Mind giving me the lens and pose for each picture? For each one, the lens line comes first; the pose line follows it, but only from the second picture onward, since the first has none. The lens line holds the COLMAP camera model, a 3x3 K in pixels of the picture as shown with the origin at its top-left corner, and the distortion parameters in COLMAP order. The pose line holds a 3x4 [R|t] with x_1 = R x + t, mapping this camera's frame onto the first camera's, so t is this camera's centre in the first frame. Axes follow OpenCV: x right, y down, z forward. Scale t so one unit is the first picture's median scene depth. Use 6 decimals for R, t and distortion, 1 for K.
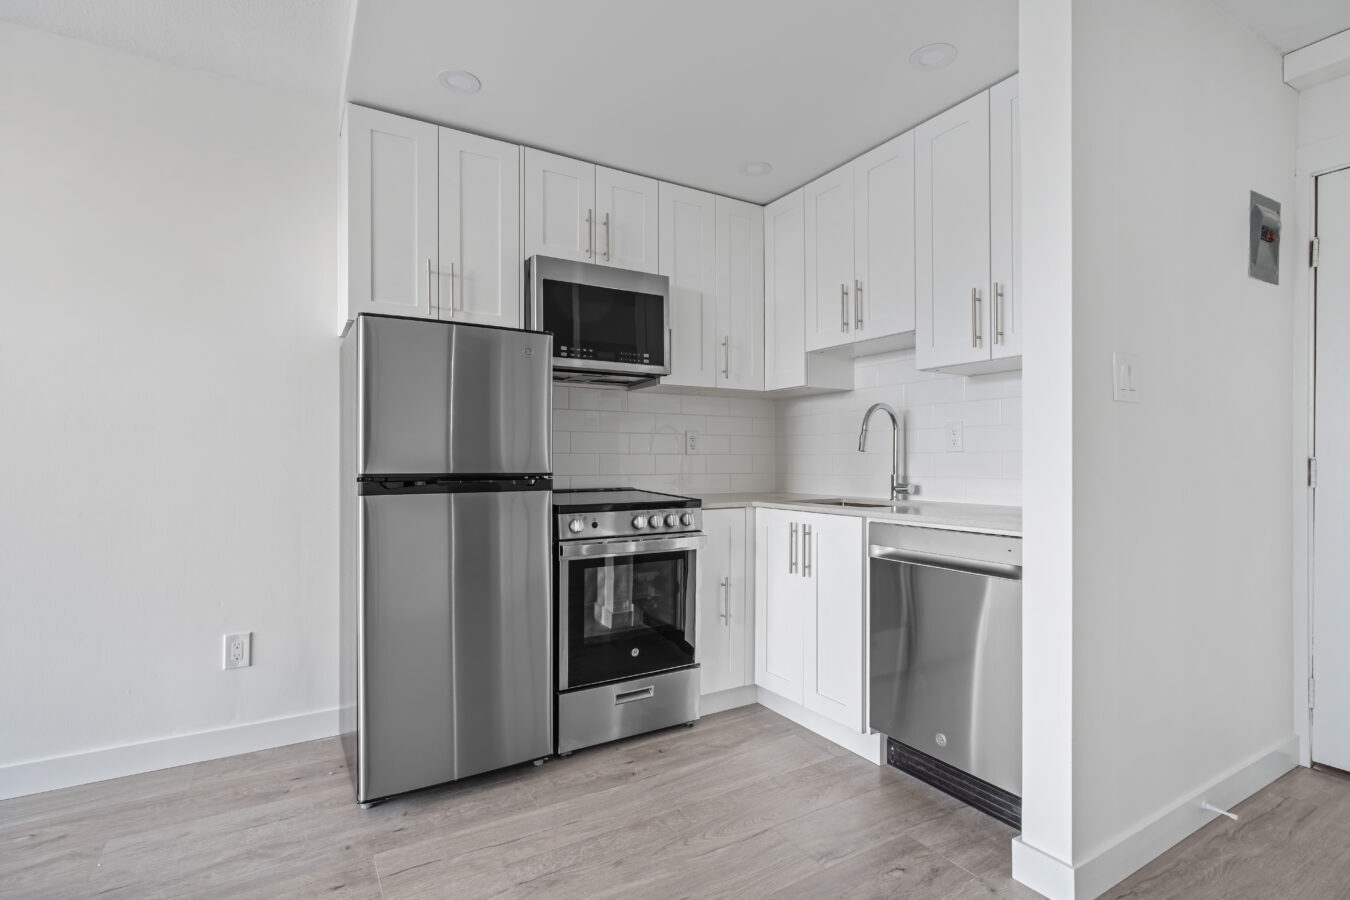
lens RADIAL K [[660.1, 0, 676.6], [0, 660.1, 465.3], [0, 0, 1]] dist [-0.002301, 0.000235]
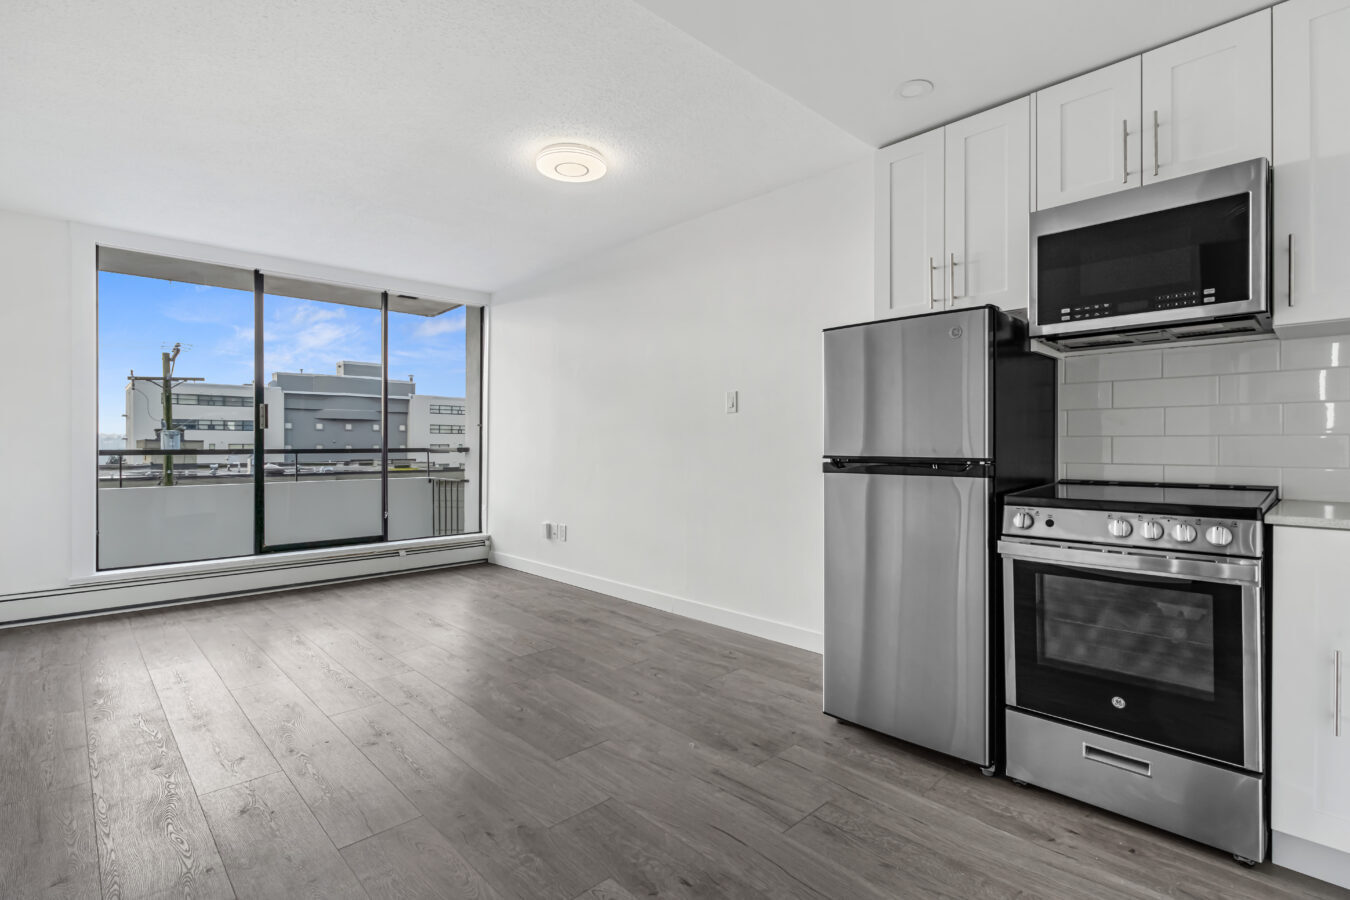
lens RADIAL K [[645.3, 0, 675.0], [0, 645.3, 450.0], [0, 0, 1]] dist [0.002253, 0.000160]
pose [[0.214228, 0.007843, -0.976752, 0.567295], [-0.008504, 0.999945, 0.006164, -0.002124], [0.976747, 0.006986, 0.214283, 0.371037]]
